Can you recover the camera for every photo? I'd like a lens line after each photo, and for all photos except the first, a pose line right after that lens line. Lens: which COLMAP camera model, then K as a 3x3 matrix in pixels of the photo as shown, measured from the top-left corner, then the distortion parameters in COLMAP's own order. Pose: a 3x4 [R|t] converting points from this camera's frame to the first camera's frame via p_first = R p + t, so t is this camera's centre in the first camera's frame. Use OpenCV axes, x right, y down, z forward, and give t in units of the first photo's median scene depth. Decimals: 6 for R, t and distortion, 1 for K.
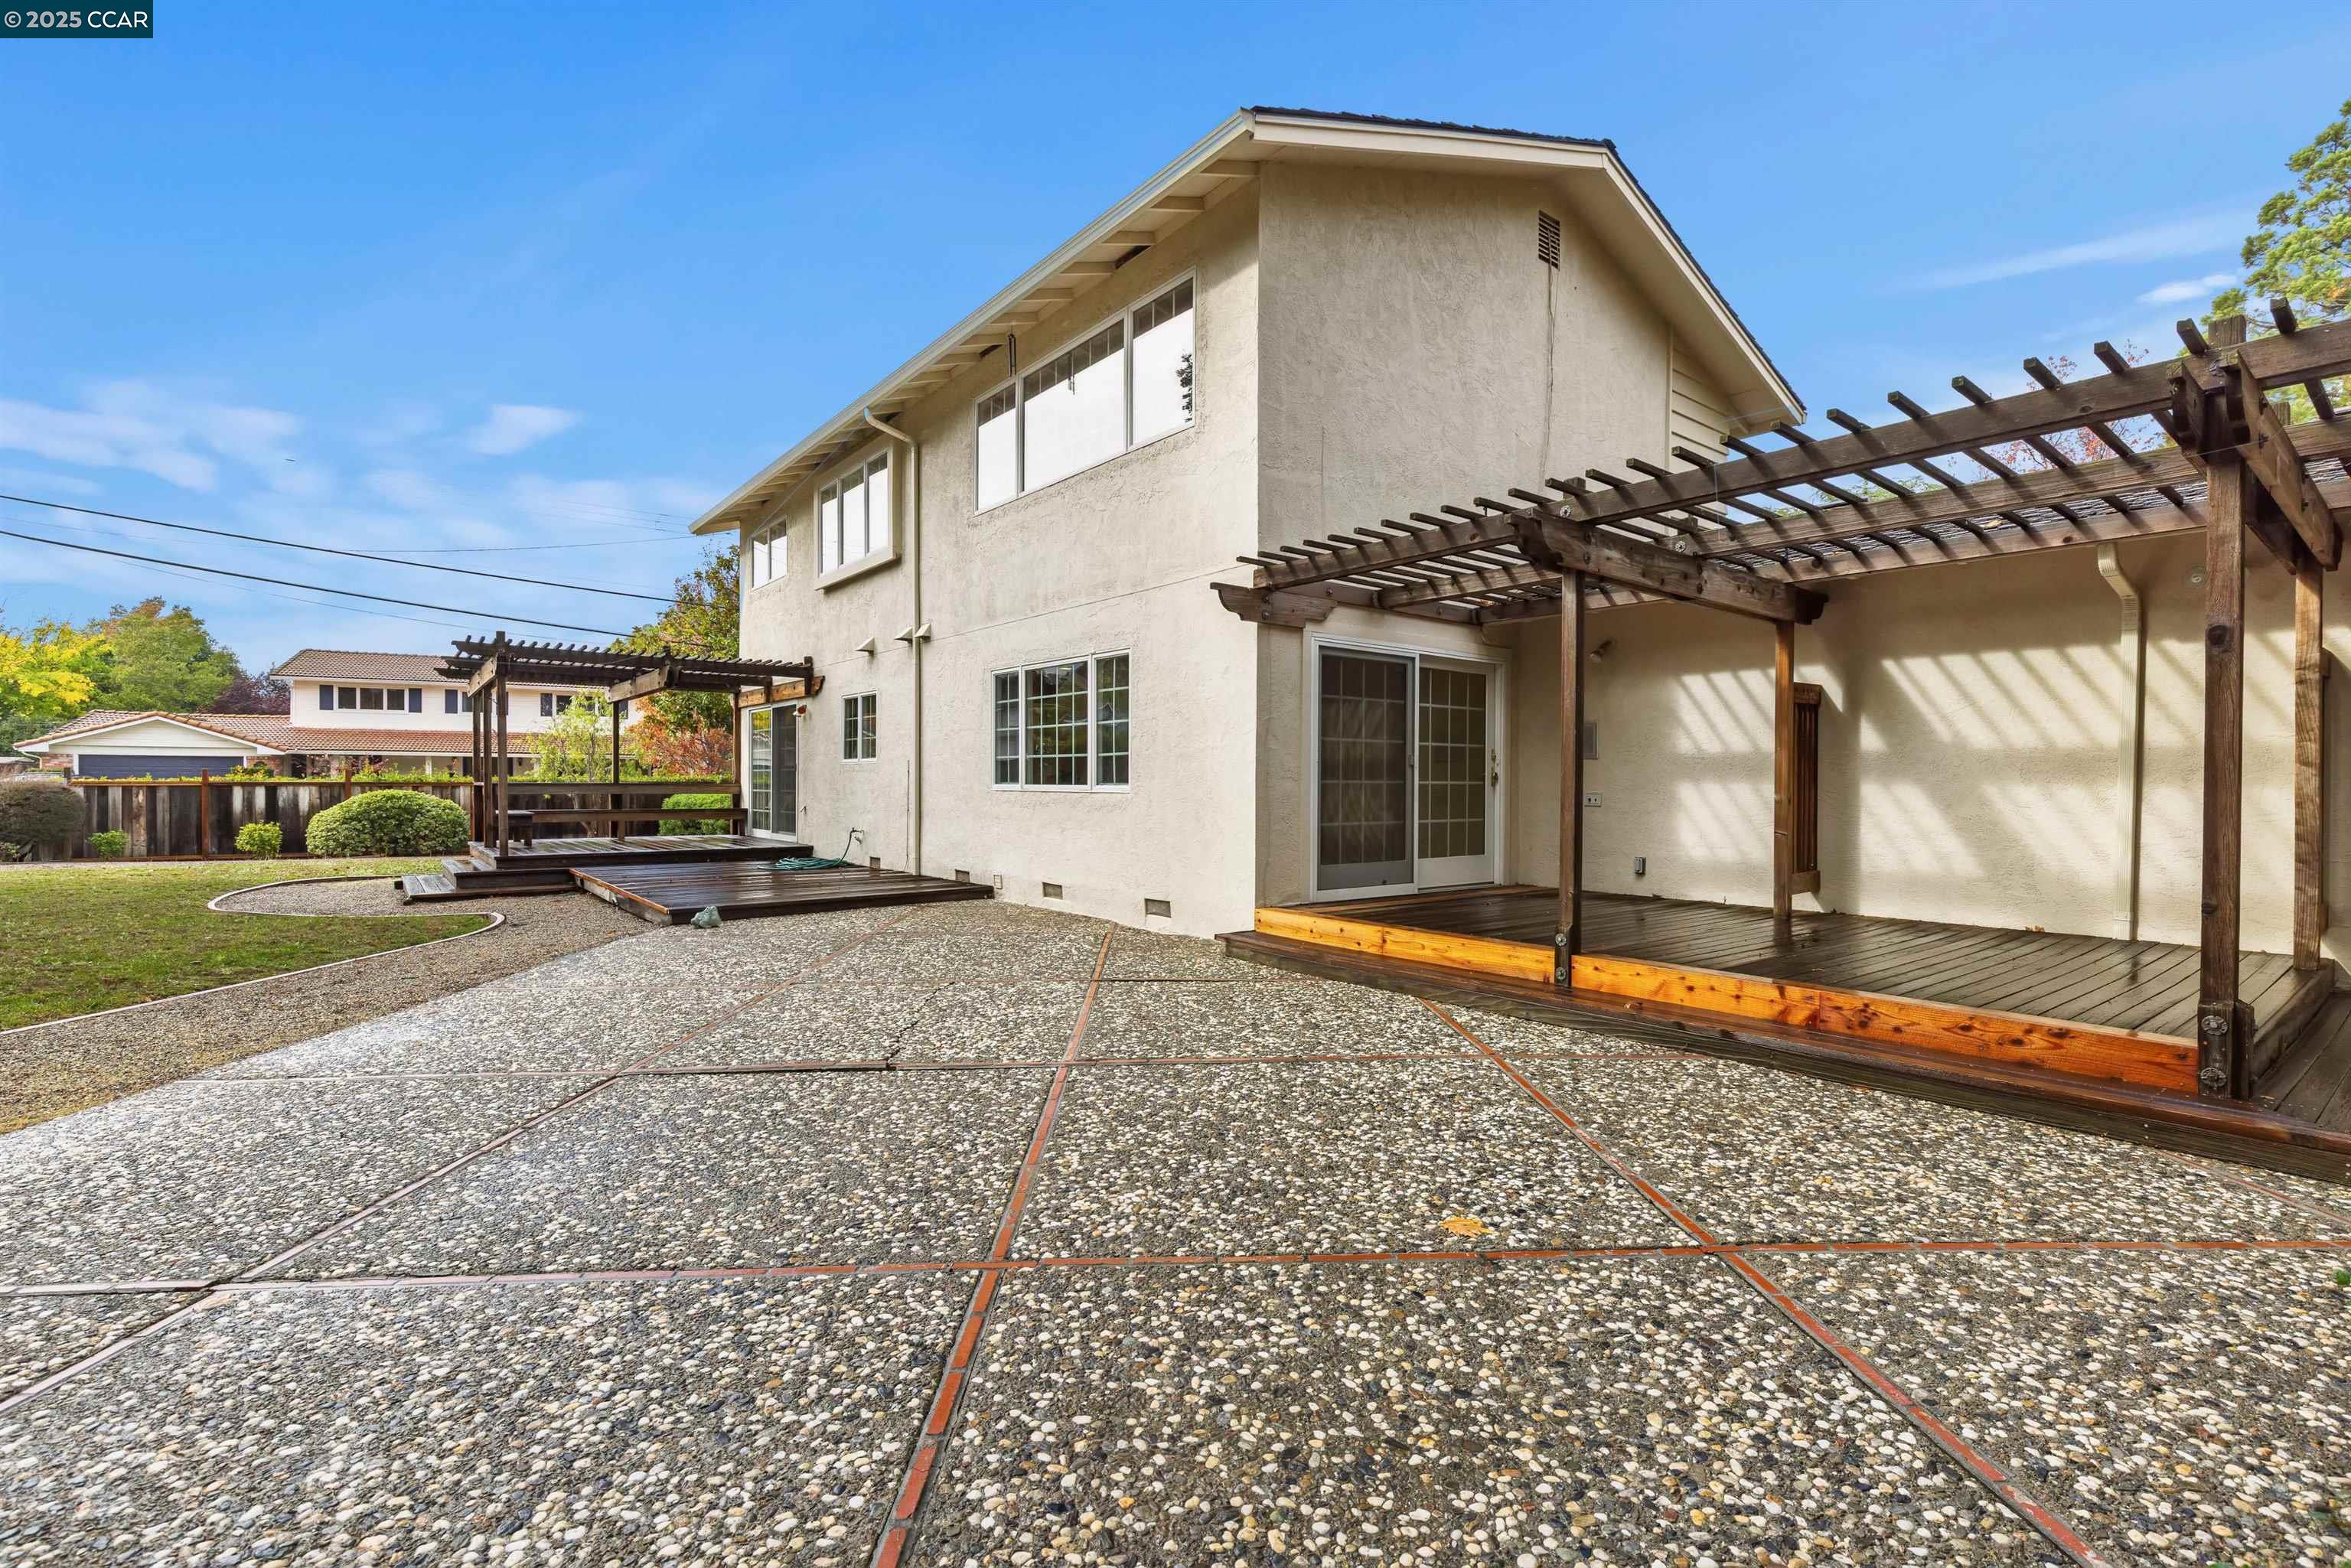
lens RADIAL K [[1054.9, 0, 1175.5], [0, 1054.9, 784.0], [0, 0, 1]] dist [0.007640, -0.000267]
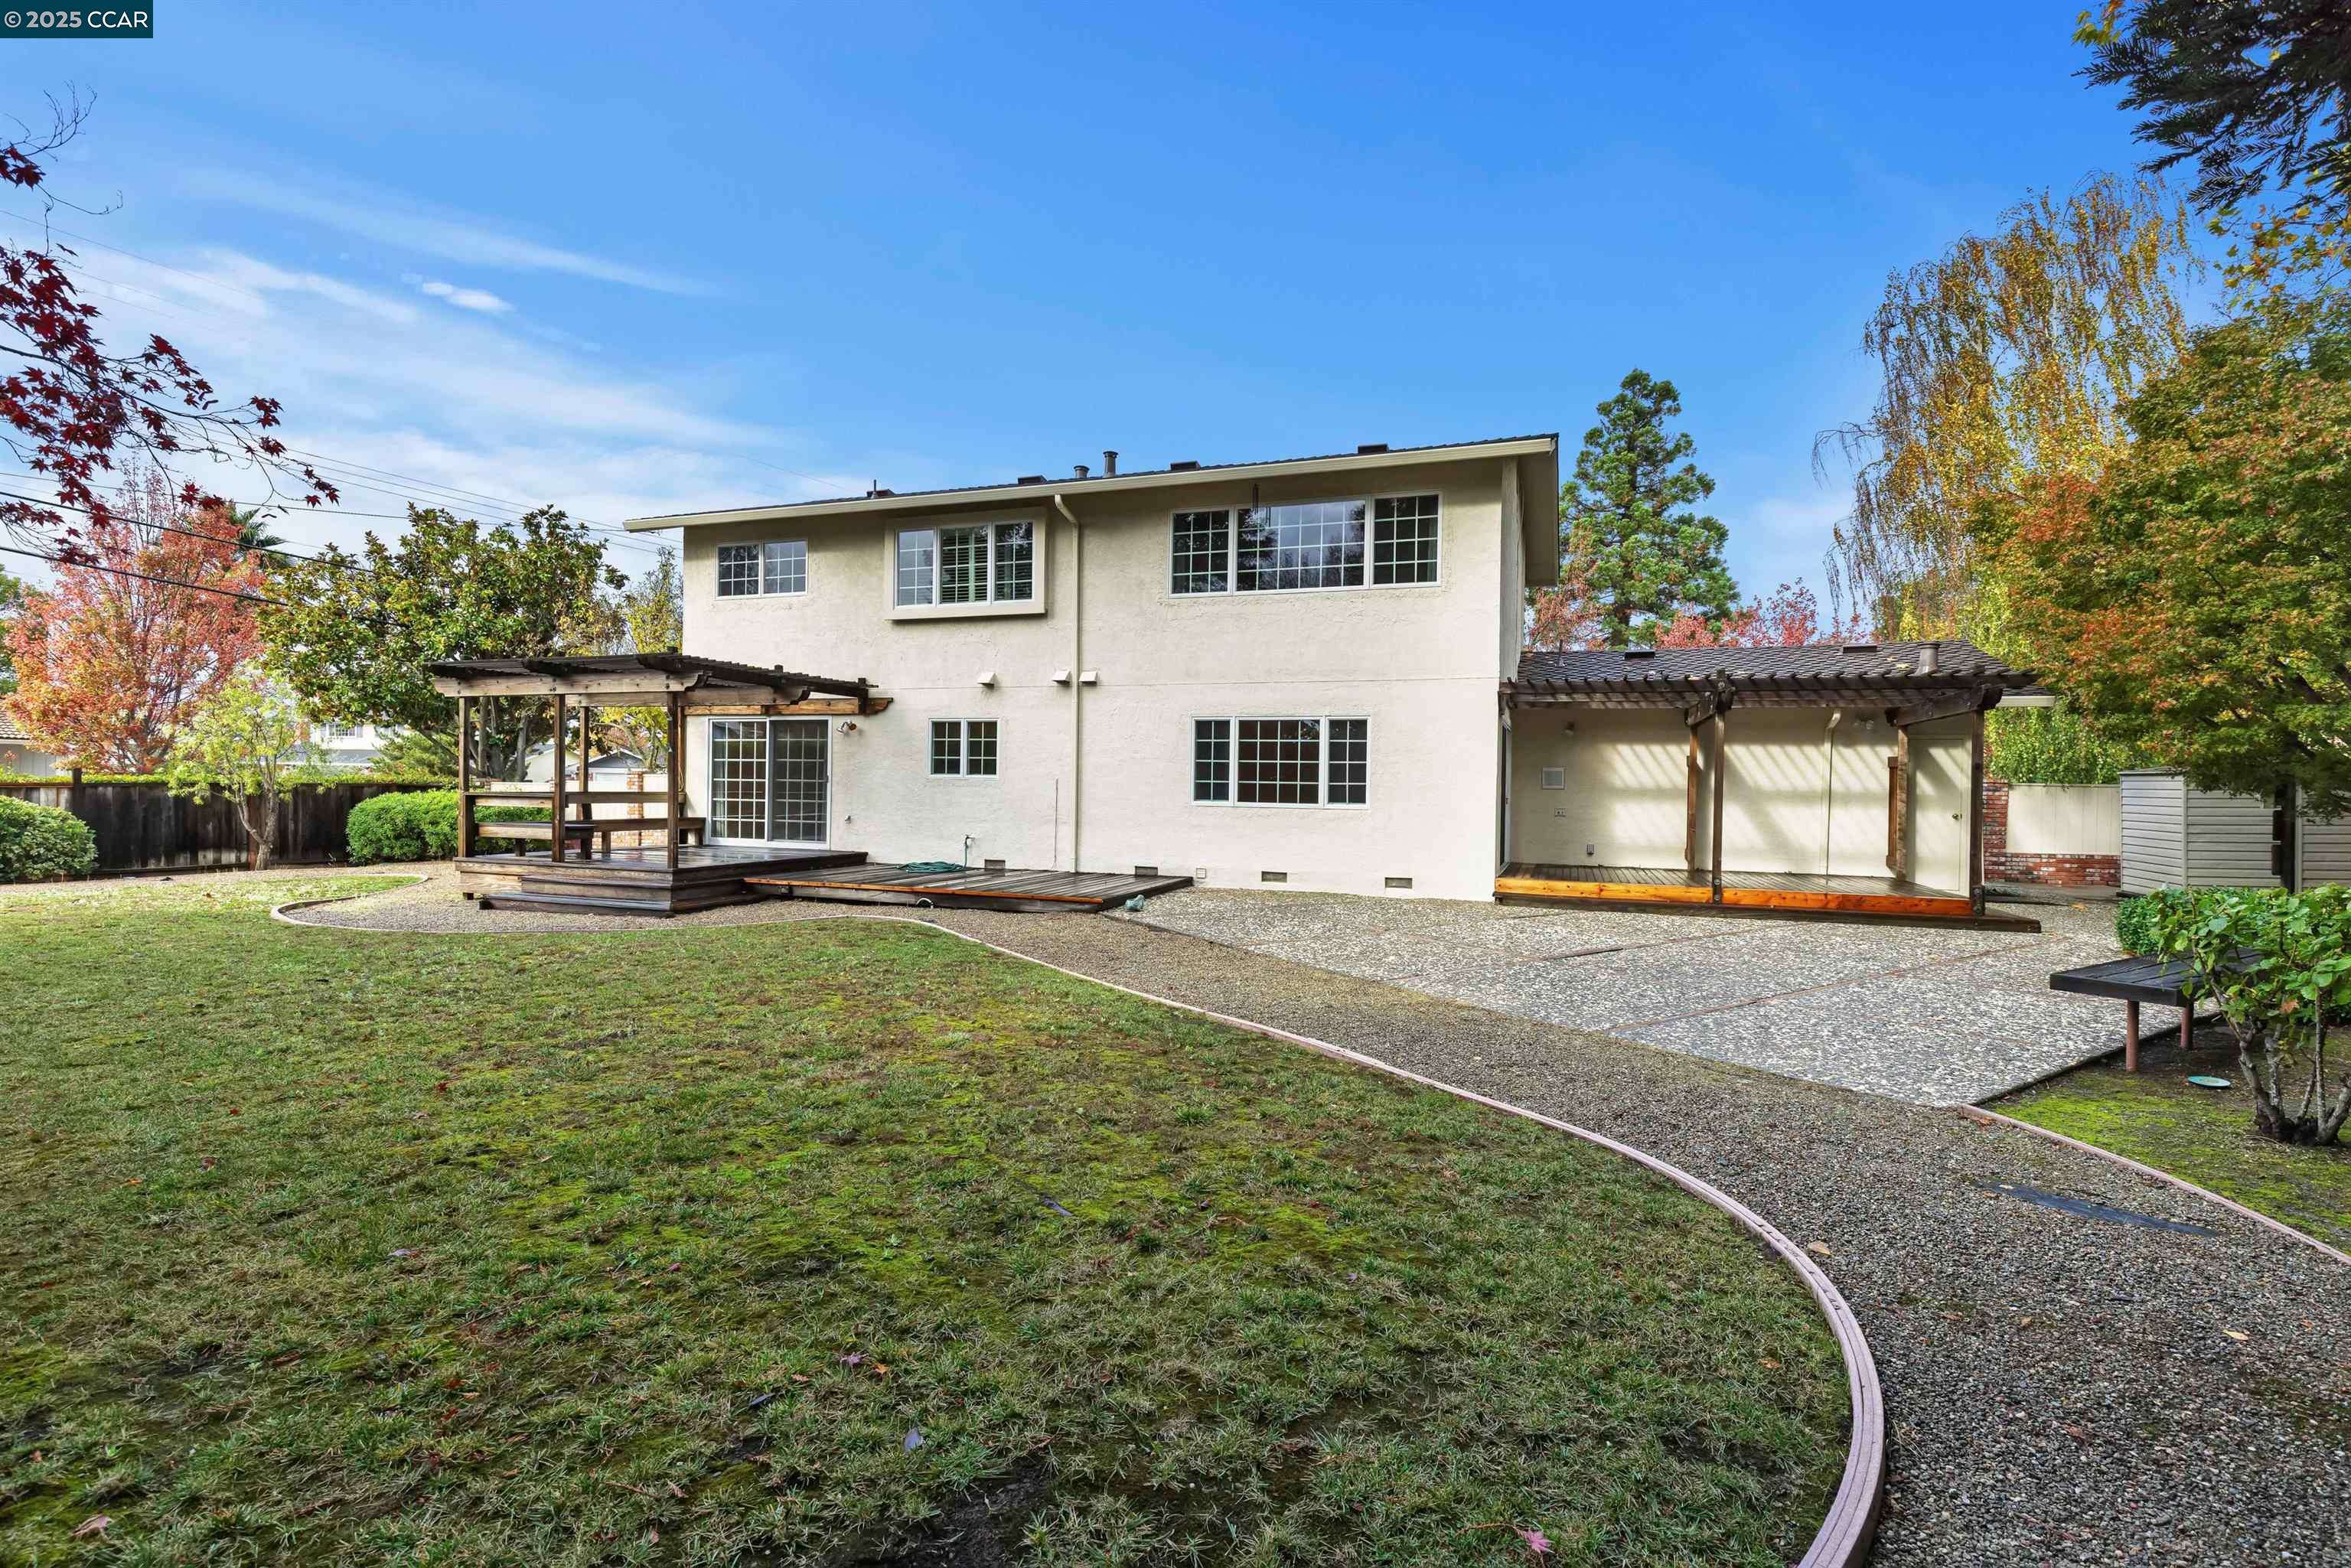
lens RADIAL K [[1054.9, 0, 1175.5], [0, 1054.9, 784.0], [0, 0, 1]] dist [0.007640, -0.000267]
pose [[0.856721, 0.004073, 0.515764, -0.963840], [-0.008753, 0.999940, 0.006642, -0.033216], [-0.515706, -0.010205, 0.856705, -0.158598]]
